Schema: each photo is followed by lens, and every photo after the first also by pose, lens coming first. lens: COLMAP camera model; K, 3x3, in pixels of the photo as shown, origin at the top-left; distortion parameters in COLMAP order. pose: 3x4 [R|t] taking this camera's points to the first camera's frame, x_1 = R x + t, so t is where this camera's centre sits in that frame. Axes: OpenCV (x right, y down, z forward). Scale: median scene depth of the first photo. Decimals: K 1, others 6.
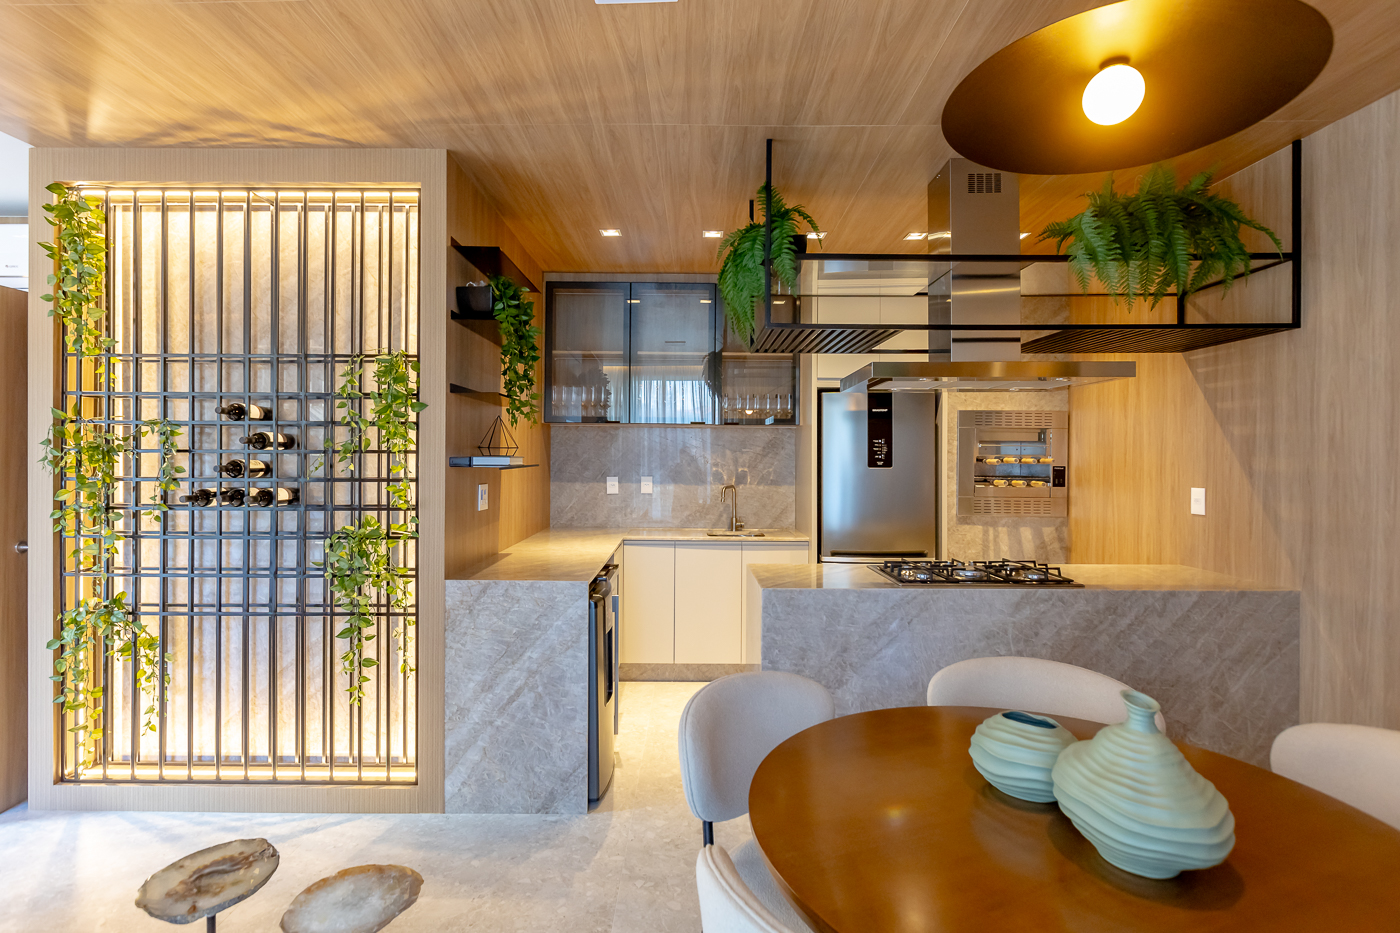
lens RADIAL K [[690.6, 0, 689.3], [0, 690.6, 464.5], [0, 0, 1]] dist [-0.003143, -0.000728]
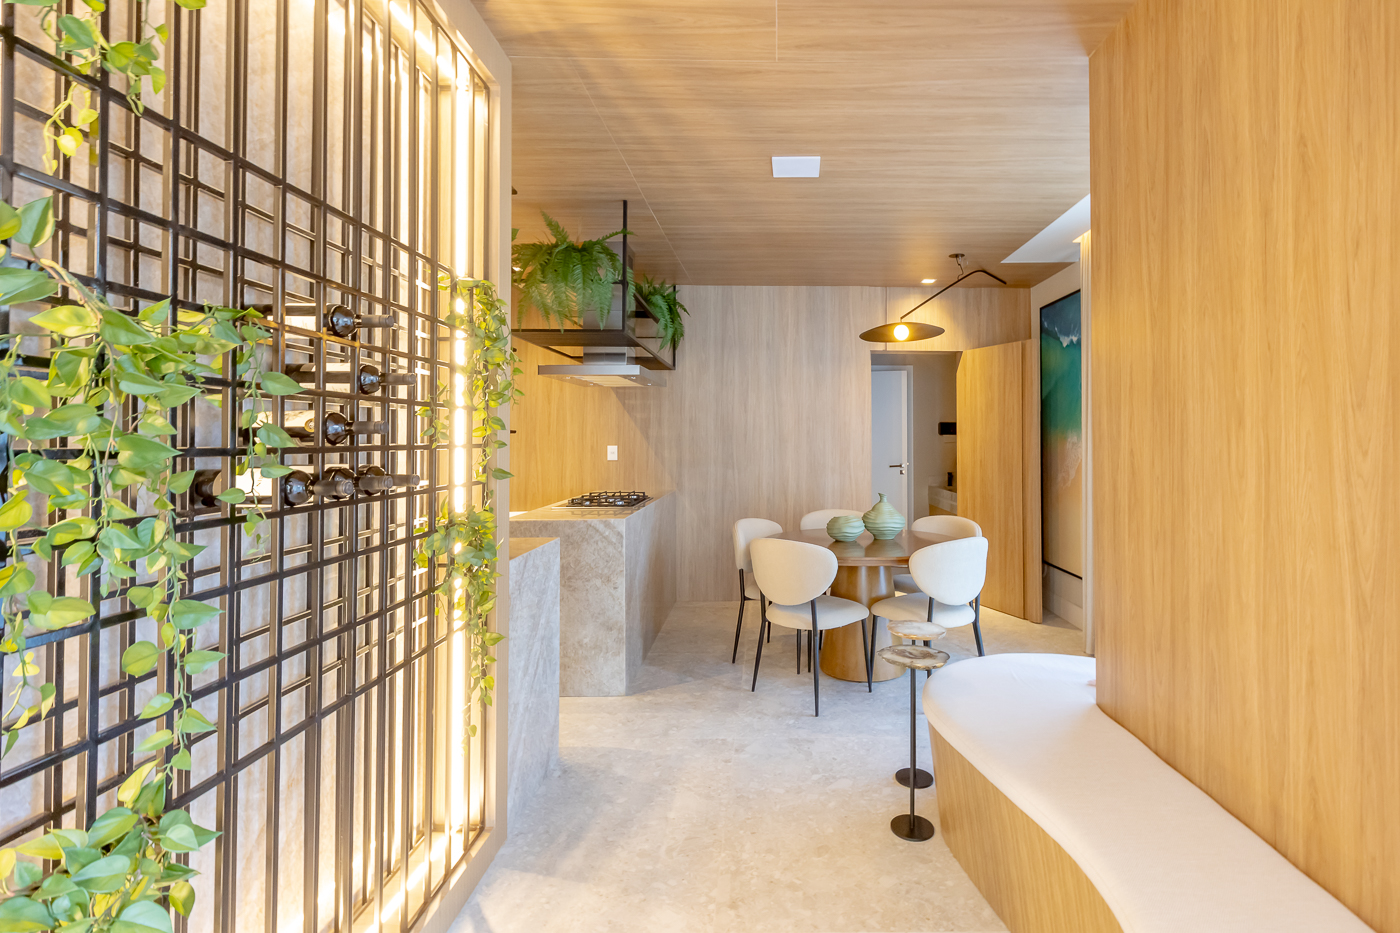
lens RADIAL K [[661.0, 0, 790.7], [0, 661.0, 430.4], [0, 0, 1]] dist [0.003668, -0.000612]
pose [[-0.031556, 0.009397, 0.999458, -1.183799], [0.009905, 0.999910, -0.009089, 0.016064], [-0.999453, 0.009613, -0.031646, 0.673508]]
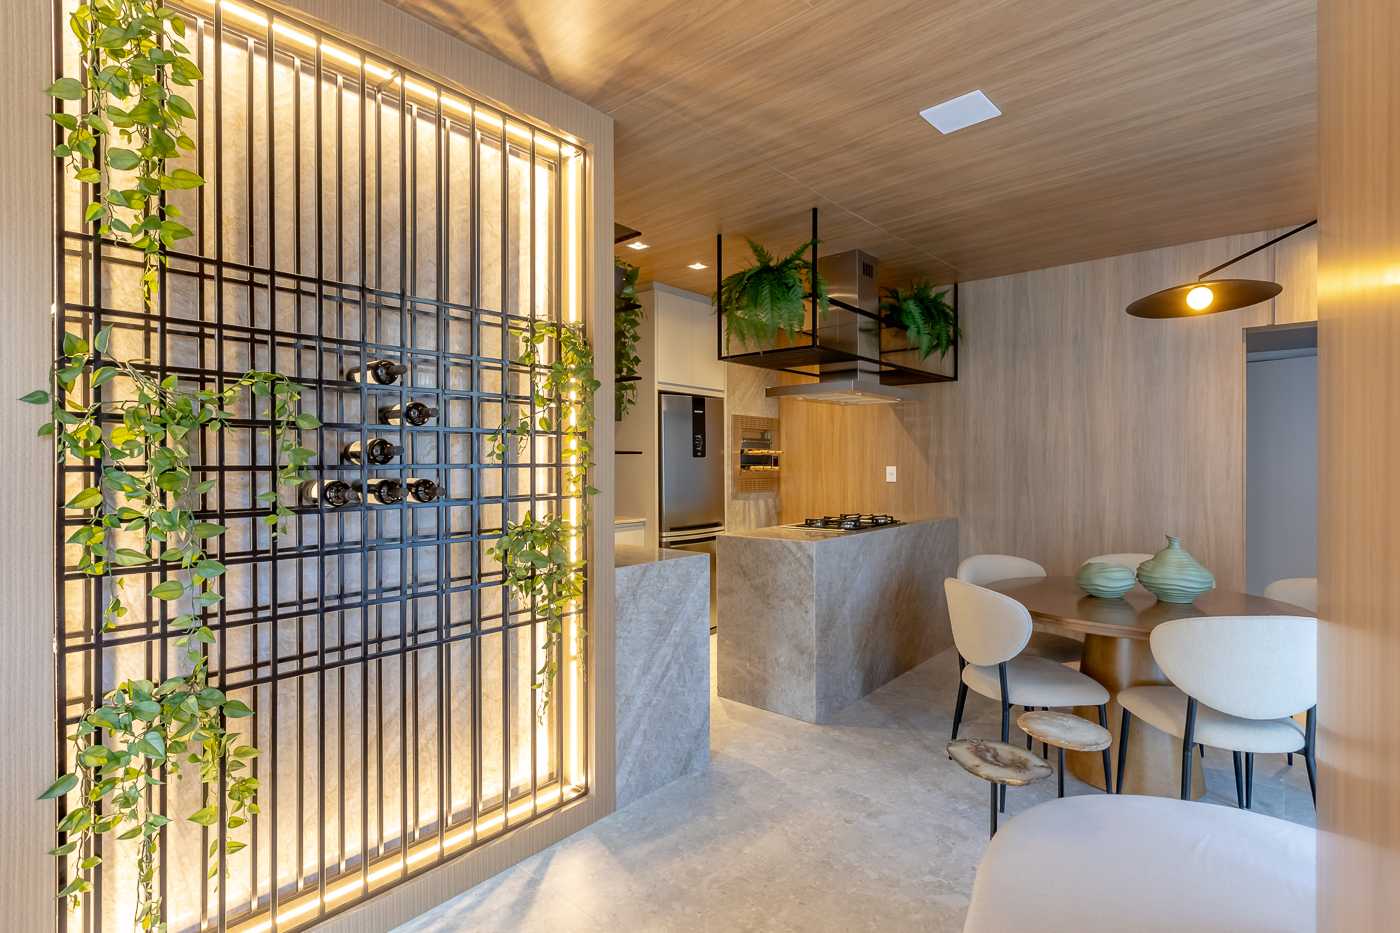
lens RADIAL K [[673.9, 0, 700.8], [0, 673.9, 468.9], [0, 0, 1]] dist [-0.004981, 0.000646]
pose [[0.655240, -0.014668, 0.755279, -0.978439], [0.013206, 0.999881, 0.007962, 0.023556], [-0.755306, 0.004758, 0.655356, 0.294377]]
